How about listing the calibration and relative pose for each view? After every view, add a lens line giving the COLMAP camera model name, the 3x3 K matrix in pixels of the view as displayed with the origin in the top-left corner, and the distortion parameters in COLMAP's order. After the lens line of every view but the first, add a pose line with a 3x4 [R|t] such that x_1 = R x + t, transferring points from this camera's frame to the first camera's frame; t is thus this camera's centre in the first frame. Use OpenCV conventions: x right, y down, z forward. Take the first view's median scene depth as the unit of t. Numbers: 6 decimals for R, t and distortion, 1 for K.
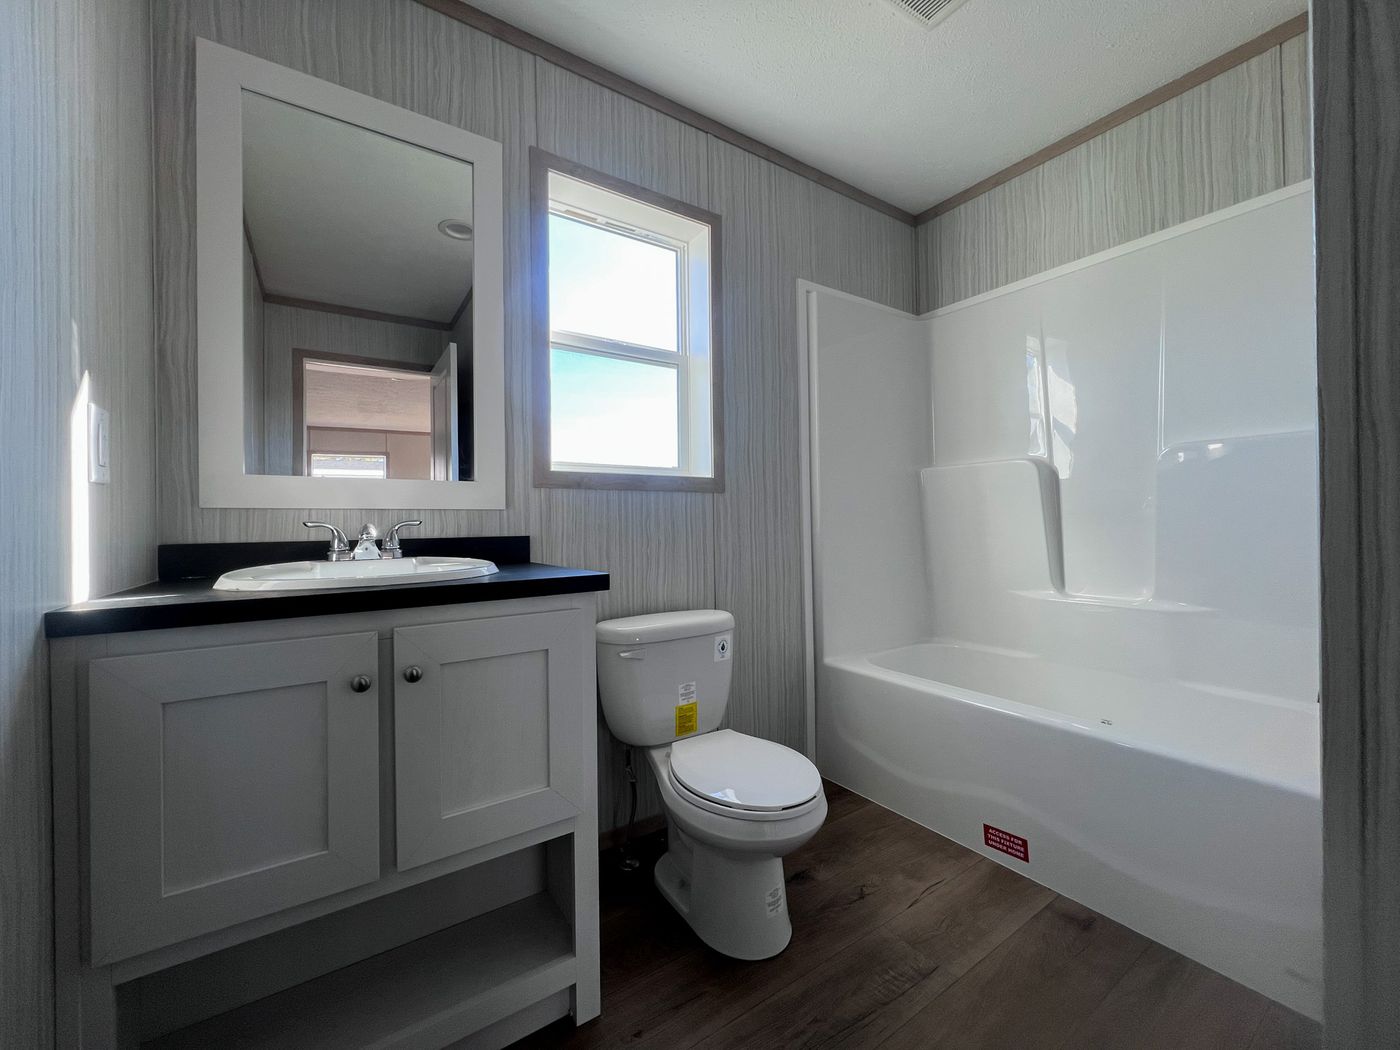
lens RADIAL K [[553.6, 0, 694.8], [0, 553.6, 517.9], [0, 0, 1]] dist [-0.003239, -0.000258]
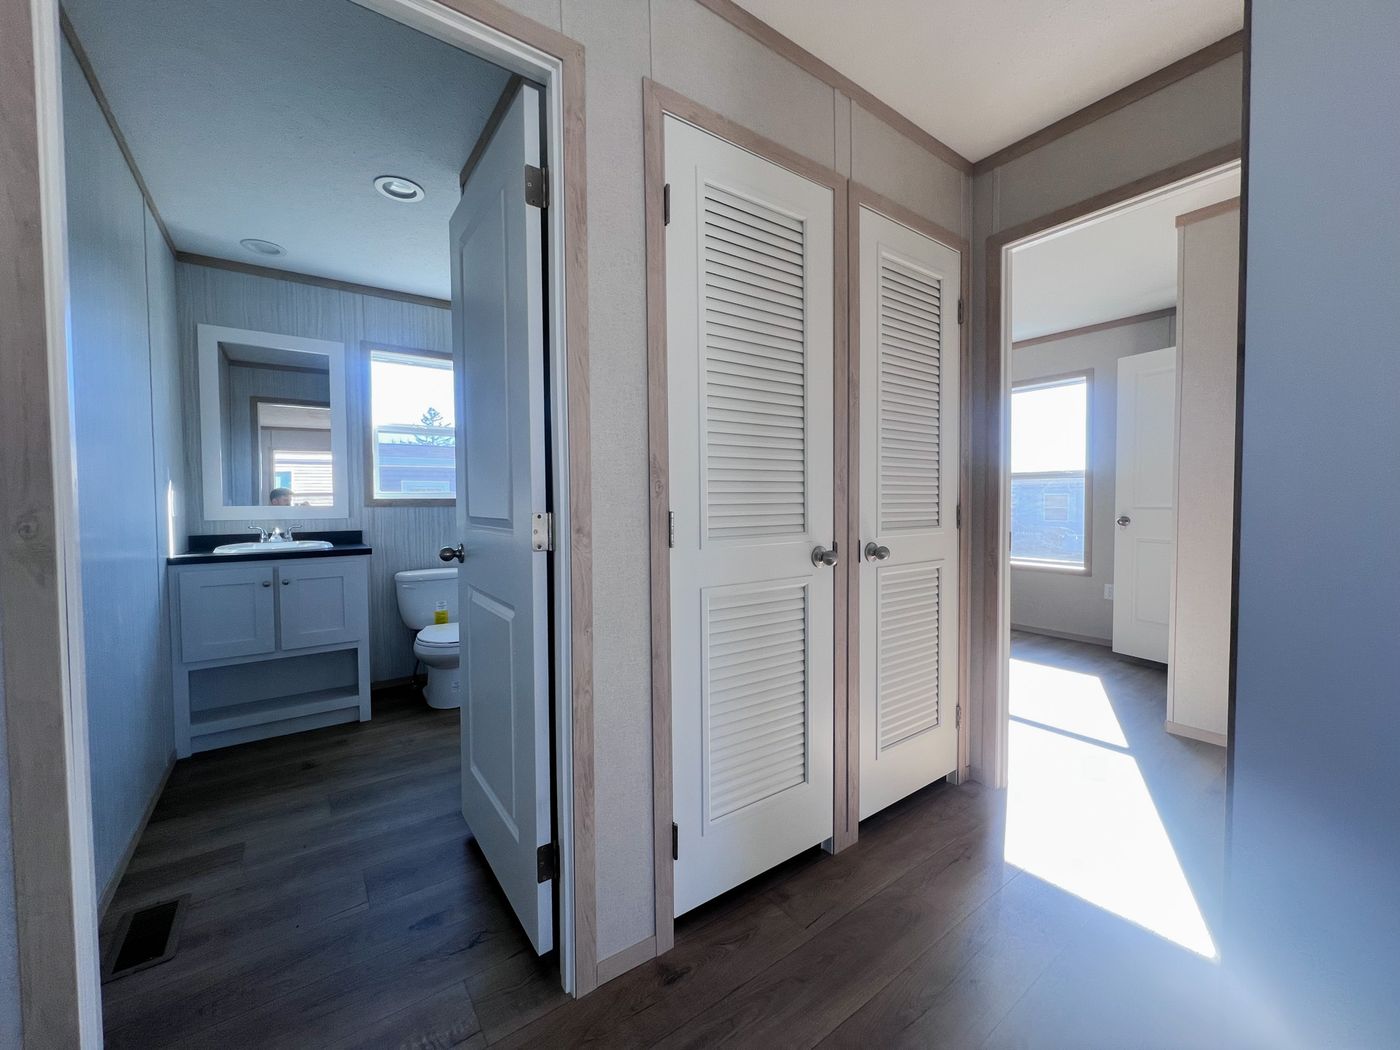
lens RADIAL K [[553.6, 0, 694.8], [0, 553.6, 517.9], [0, 0, 1]] dist [-0.003239, -0.000258]
pose [[0.999463, 0.002831, 0.032639, 1.087812], [-0.003907, 0.999449, 0.032958, -0.108042], [-0.032528, -0.033067, 0.998924, -1.378092]]
